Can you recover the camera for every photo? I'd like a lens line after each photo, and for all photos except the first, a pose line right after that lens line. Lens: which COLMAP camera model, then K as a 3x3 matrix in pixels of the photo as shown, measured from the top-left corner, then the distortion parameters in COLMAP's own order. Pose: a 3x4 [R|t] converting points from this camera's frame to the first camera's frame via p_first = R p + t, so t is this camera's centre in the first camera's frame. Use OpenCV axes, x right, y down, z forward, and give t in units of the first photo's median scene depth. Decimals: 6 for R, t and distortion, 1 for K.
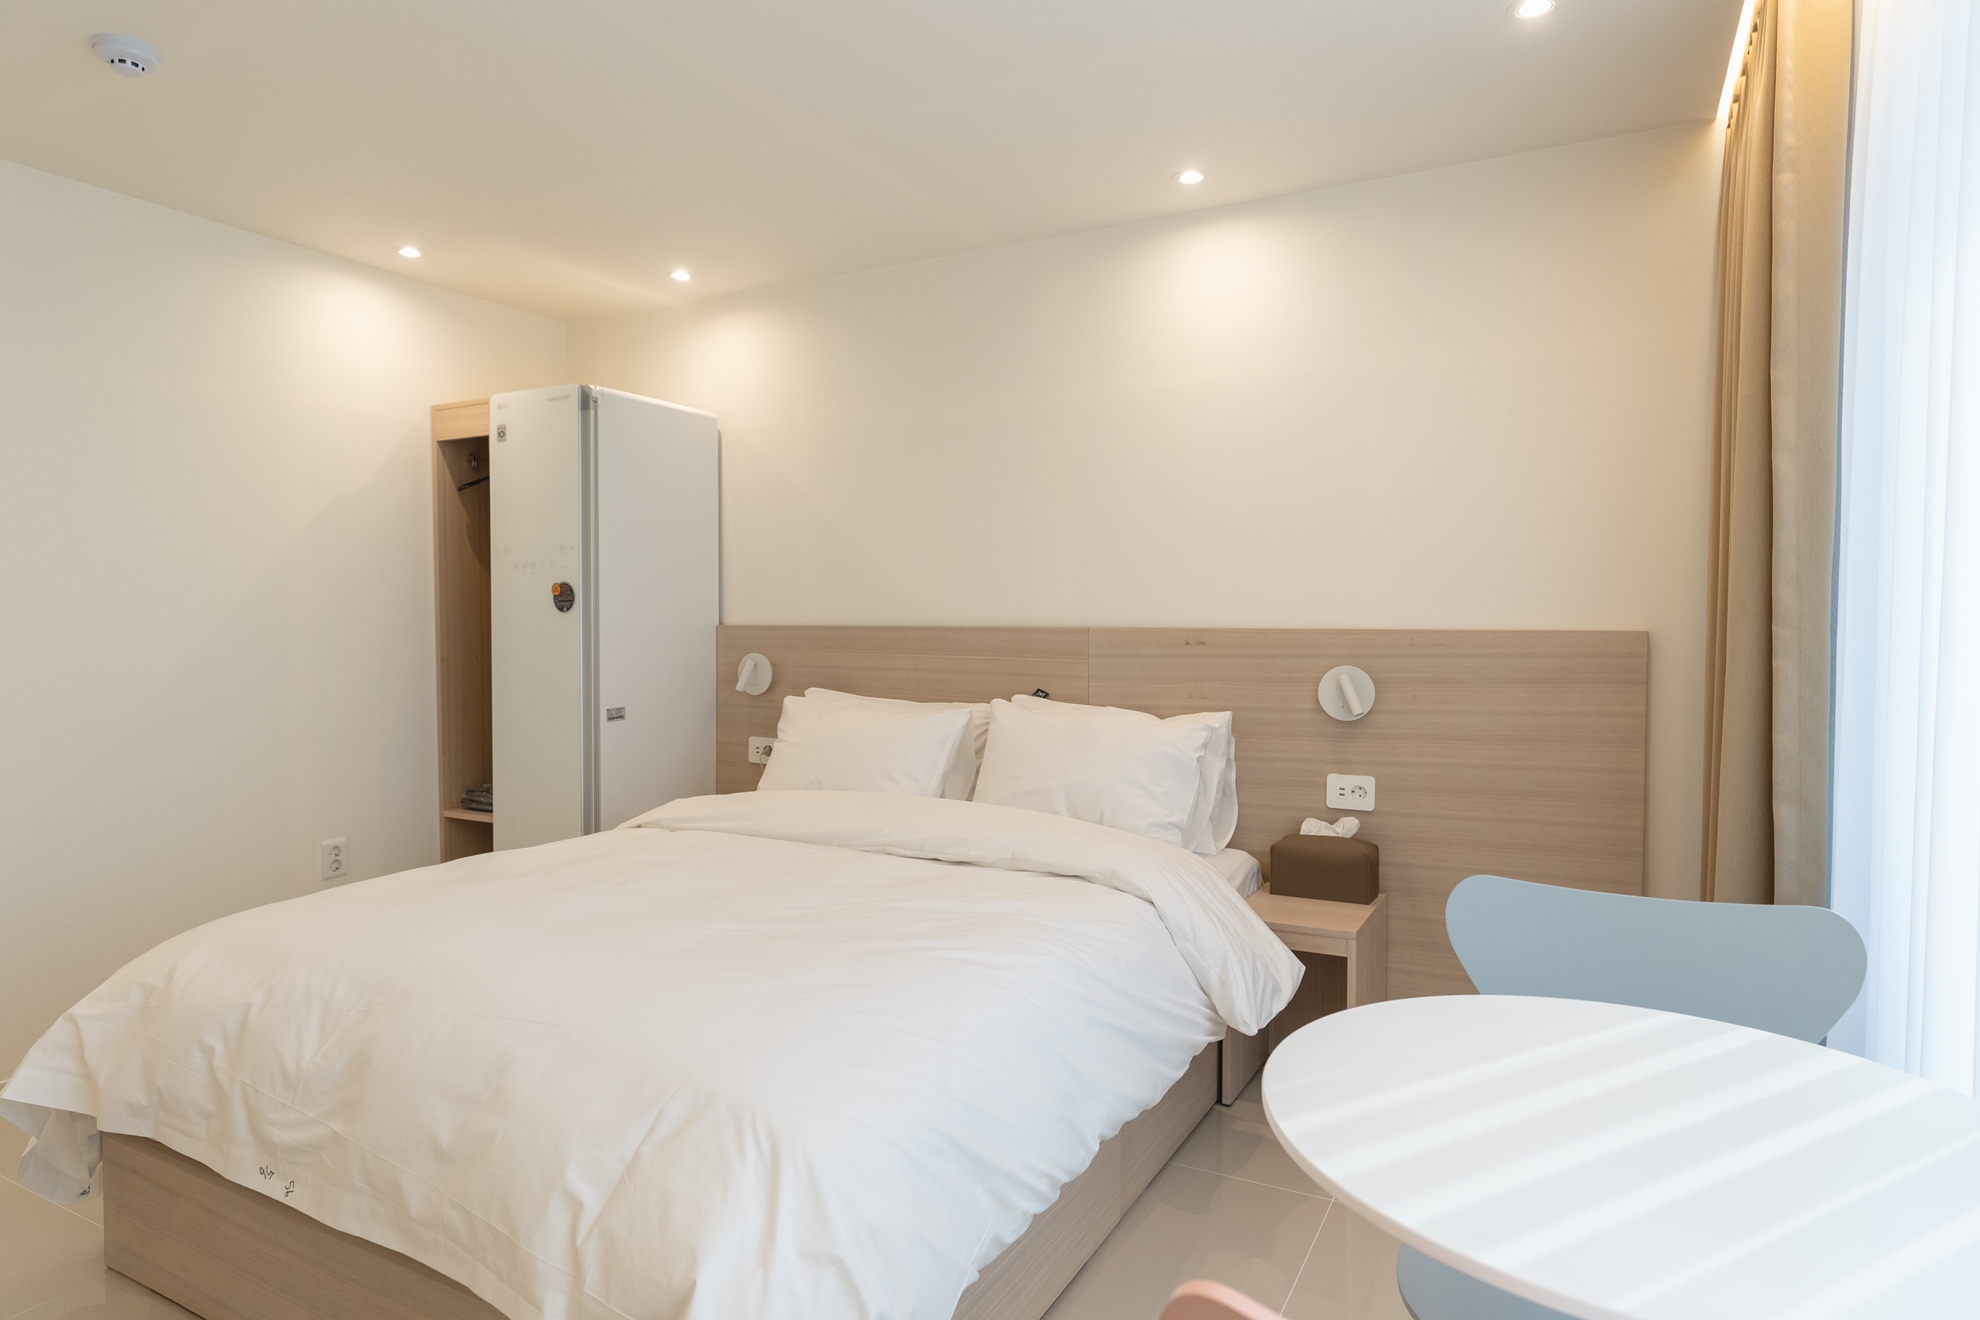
lens RADIAL K [[1143.4, 0, 990.0], [0, 1143.4, 660.0], [0, 0, 1]] dist [-0.003123, 0.001555]
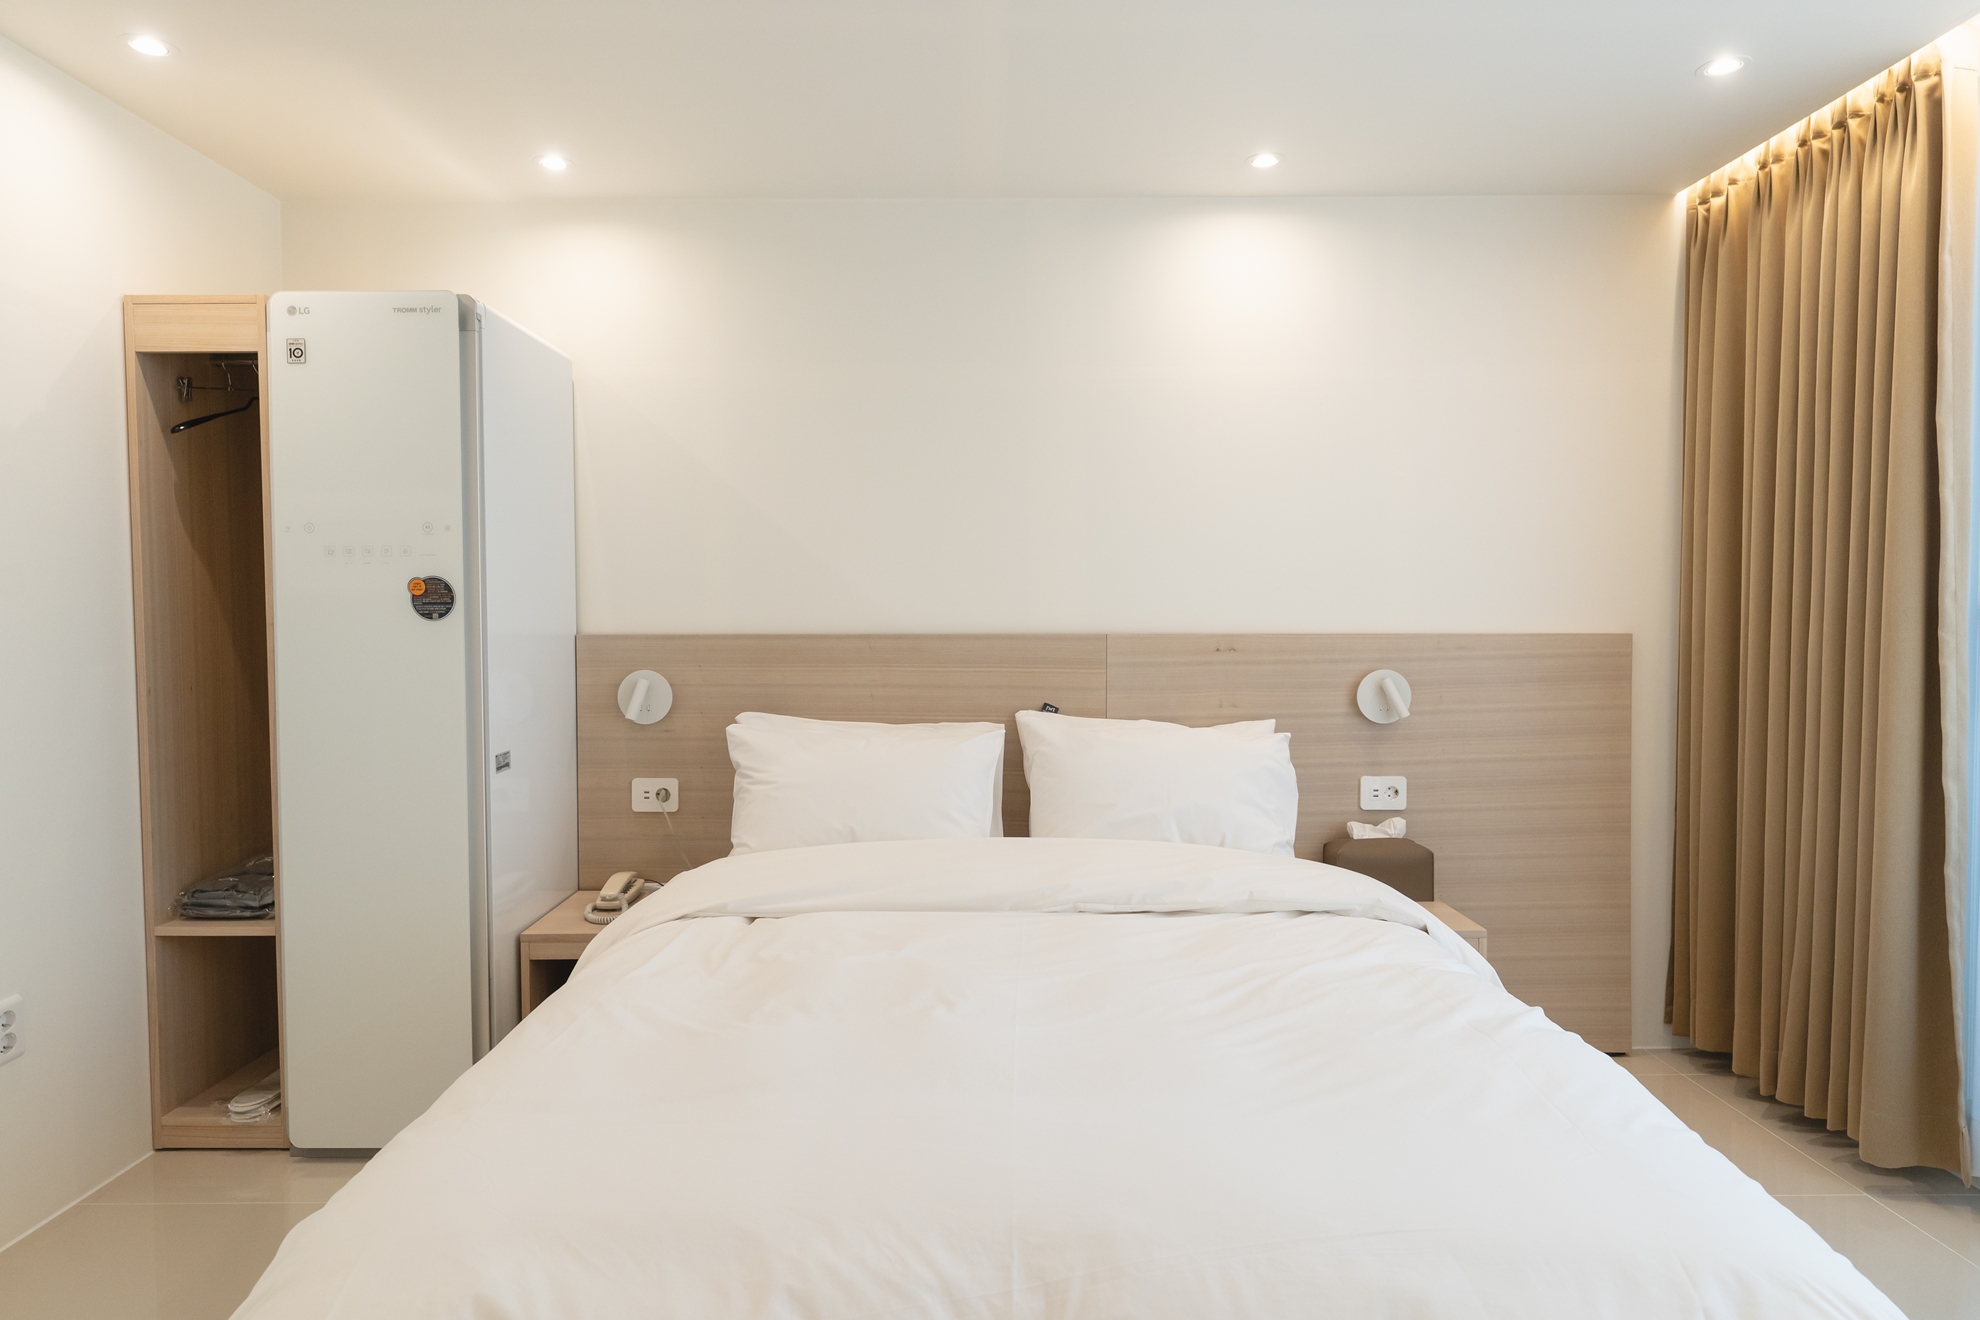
lens RADIAL K [[1143.4, 0, 990.0], [0, 1143.4, 660.0], [0, 0, 1]] dist [-0.003123, 0.001555]
pose [[0.878002, -0.021960, 0.478153, -0.452033], [0.020547, 0.999755, 0.008185, -0.017822], [-0.478215, 0.002638, 0.878239, 0.253486]]
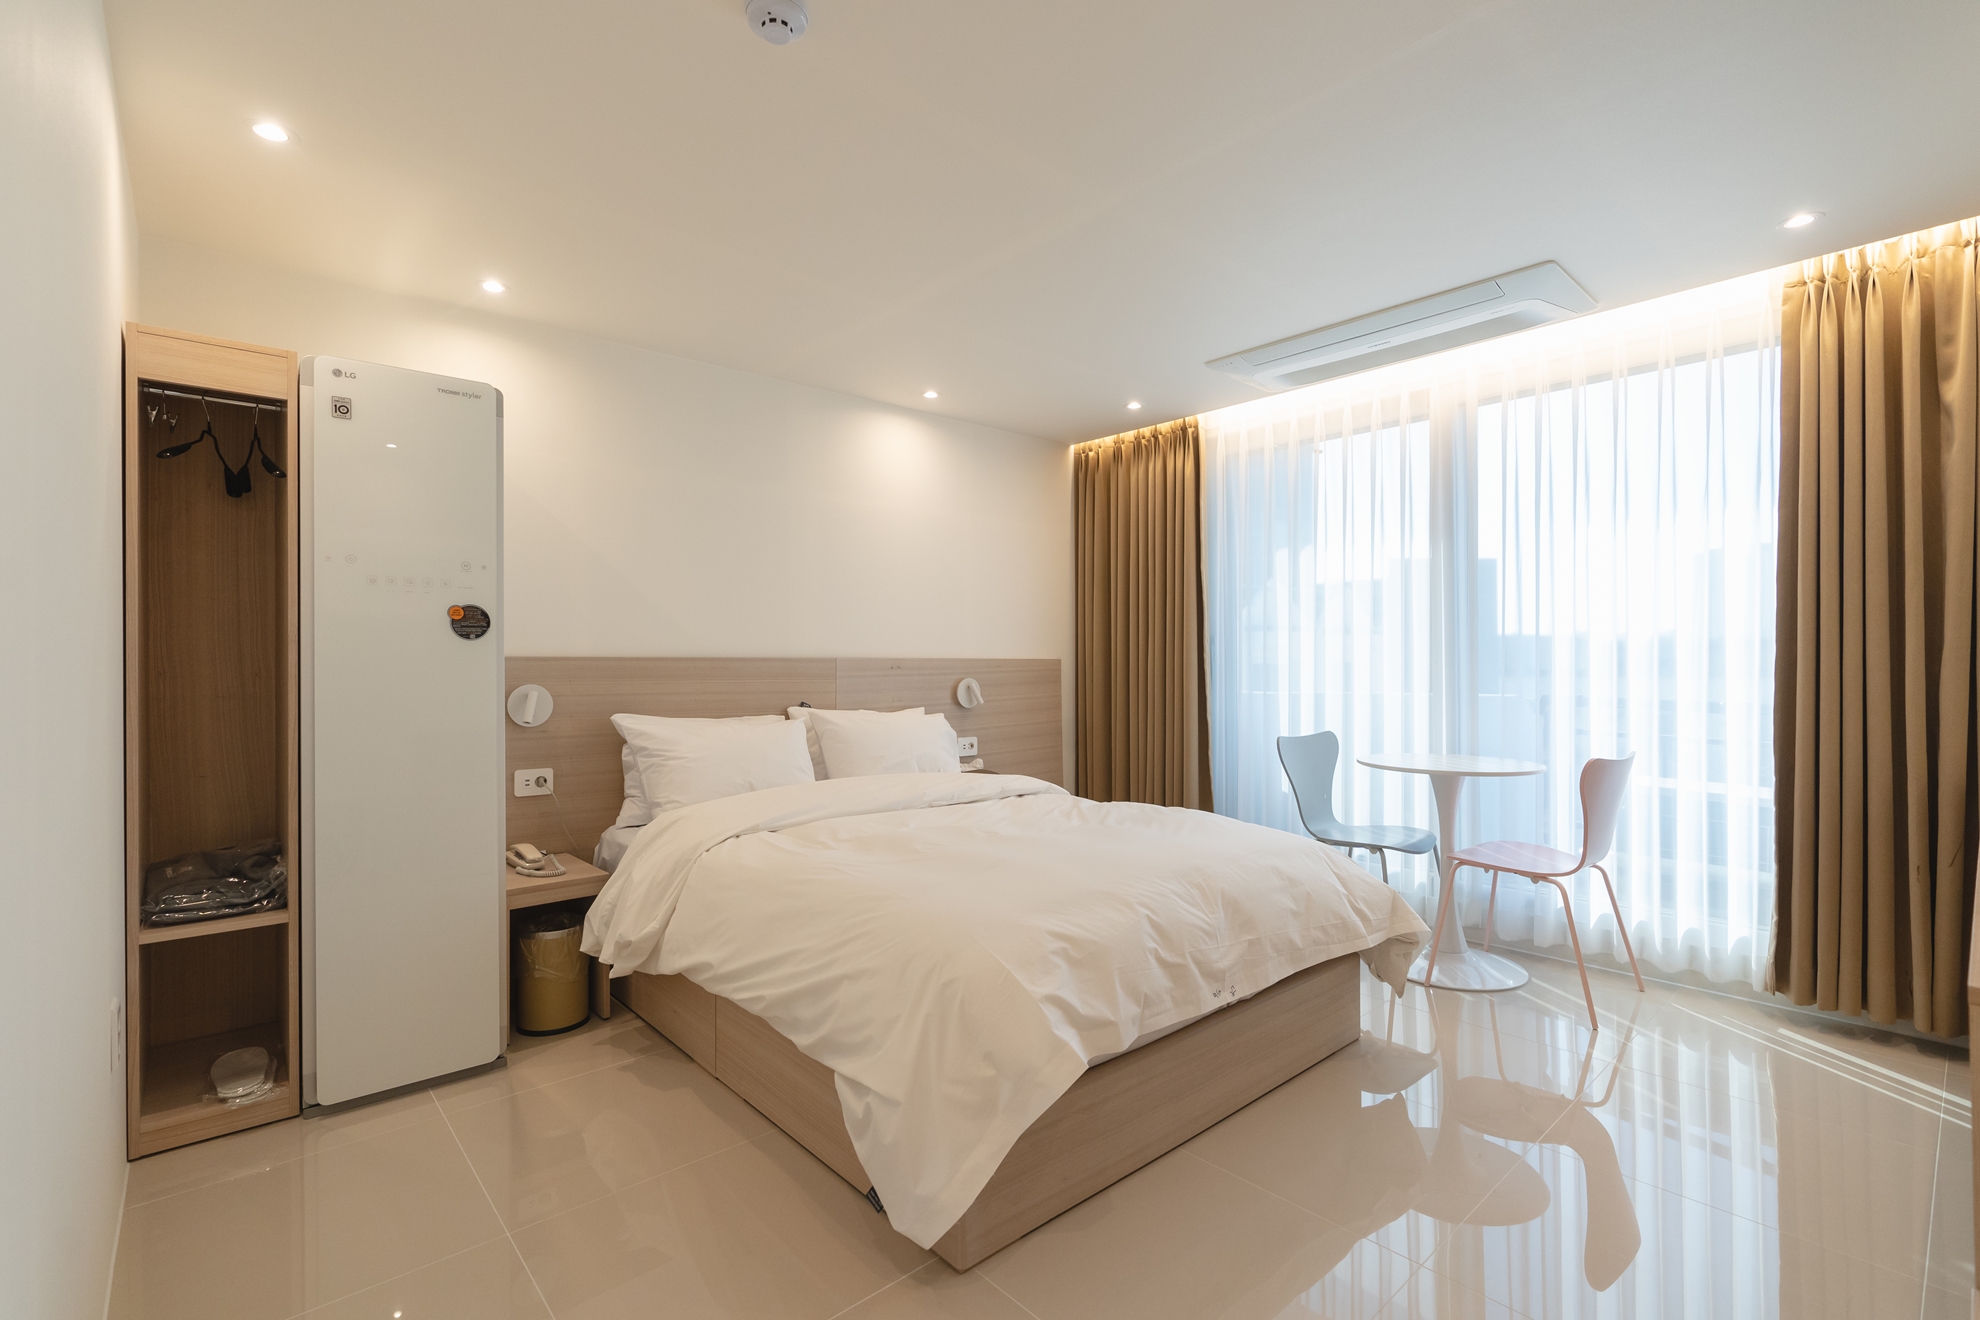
lens RADIAL K [[893.0, 0, 990.0], [0, 893.0, 660.0], [0, 0, 1]] dist [-0.005401, 0.000190]
pose [[0.339446, 0.000995, 0.940625, -0.971456], [0.036648, 0.999226, -0.014282, -0.002140], [-0.939911, 0.039320, 0.339147, 0.440834]]
